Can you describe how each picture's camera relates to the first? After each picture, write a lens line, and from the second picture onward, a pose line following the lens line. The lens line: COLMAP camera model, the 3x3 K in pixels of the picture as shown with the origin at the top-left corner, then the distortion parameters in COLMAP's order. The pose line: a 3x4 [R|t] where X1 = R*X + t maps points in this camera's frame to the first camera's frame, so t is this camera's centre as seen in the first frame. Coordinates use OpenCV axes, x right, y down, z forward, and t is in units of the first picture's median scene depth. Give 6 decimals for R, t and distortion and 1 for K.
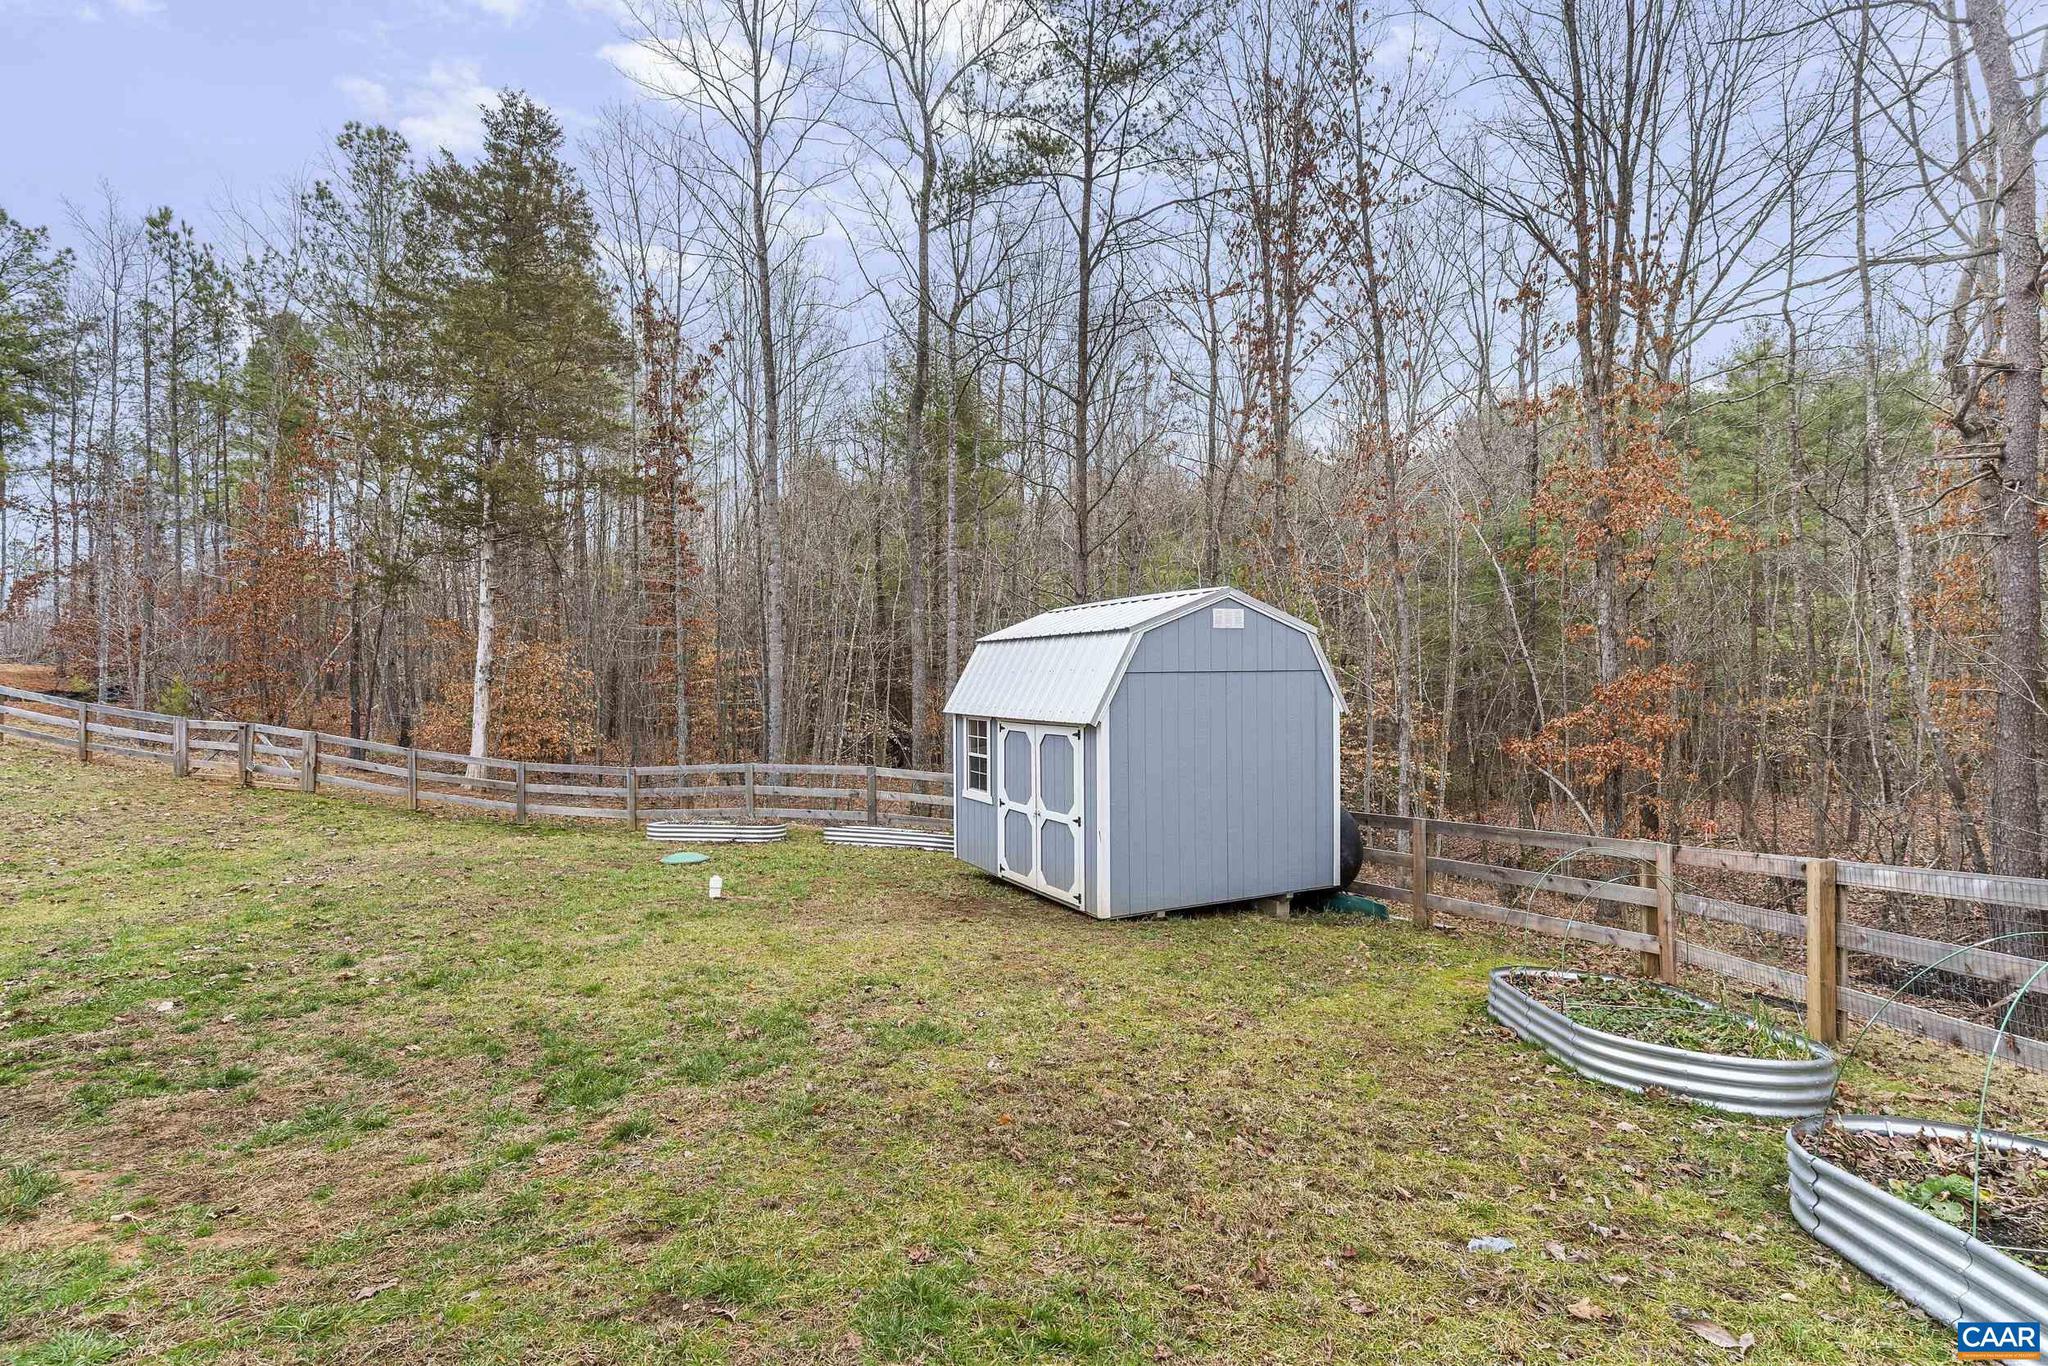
lens RADIAL K [[989.5, 0, 1006.3], [0, 989.5, 679.3], [0, 0, 1]] dist [0.004314, -0.001412]
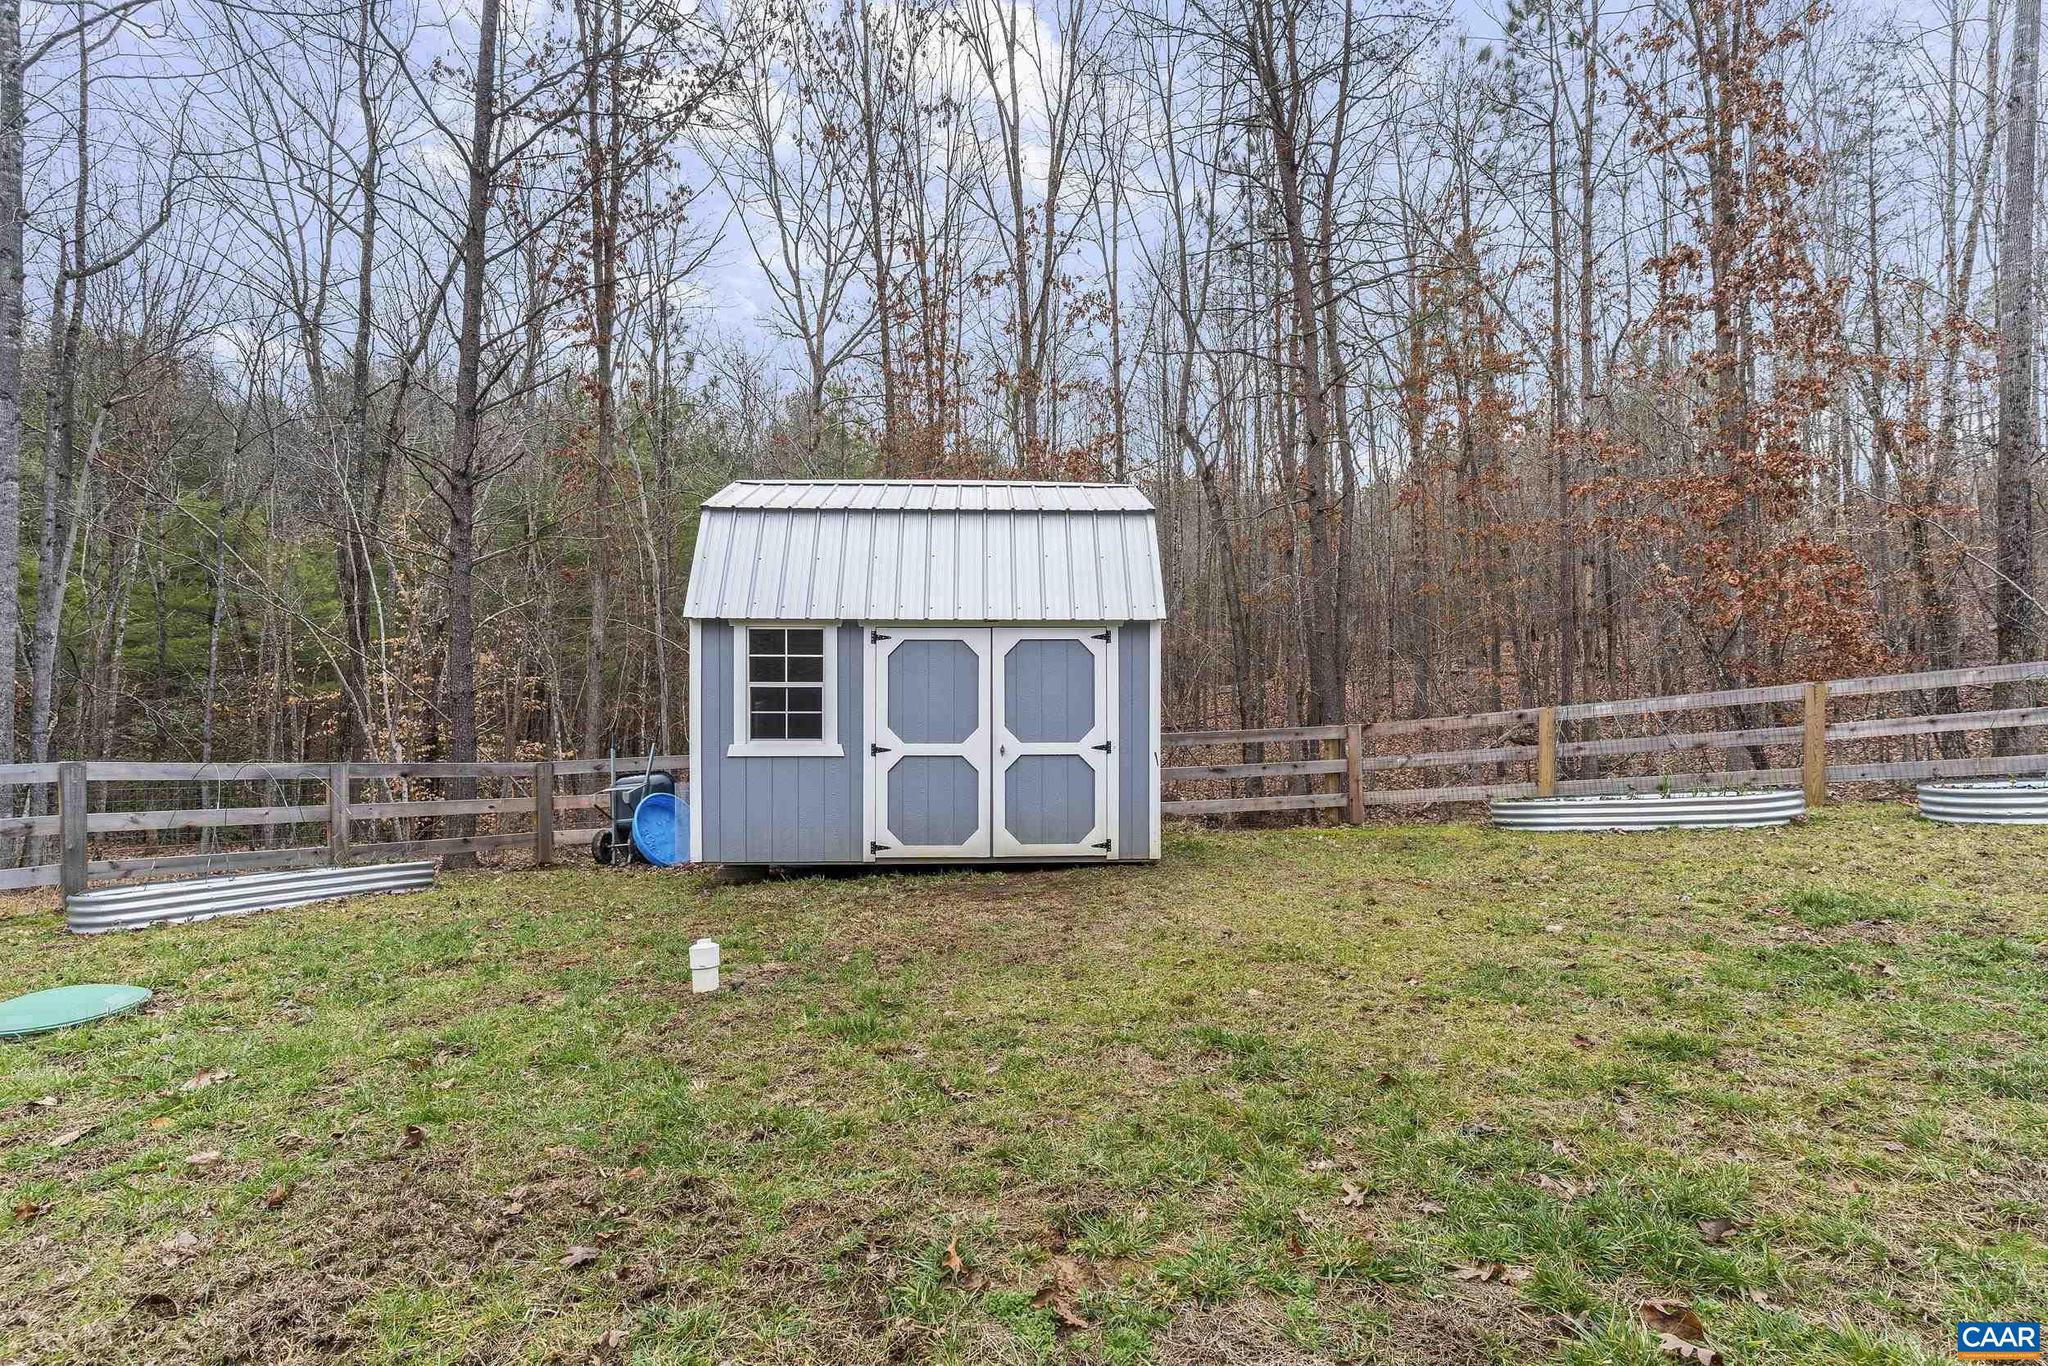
lens RADIAL K [[989.5, 0, 1022.3], [0, 989.5, 685.9], [0, 0, 1]] dist [0.004314, -0.001412]
pose [[0.397493, -0.002195, 0.917602, -0.580571], [-0.002766, 0.999990, 0.003590, 0.079597], [-0.917601, -0.003965, 0.397483, 0.647103]]
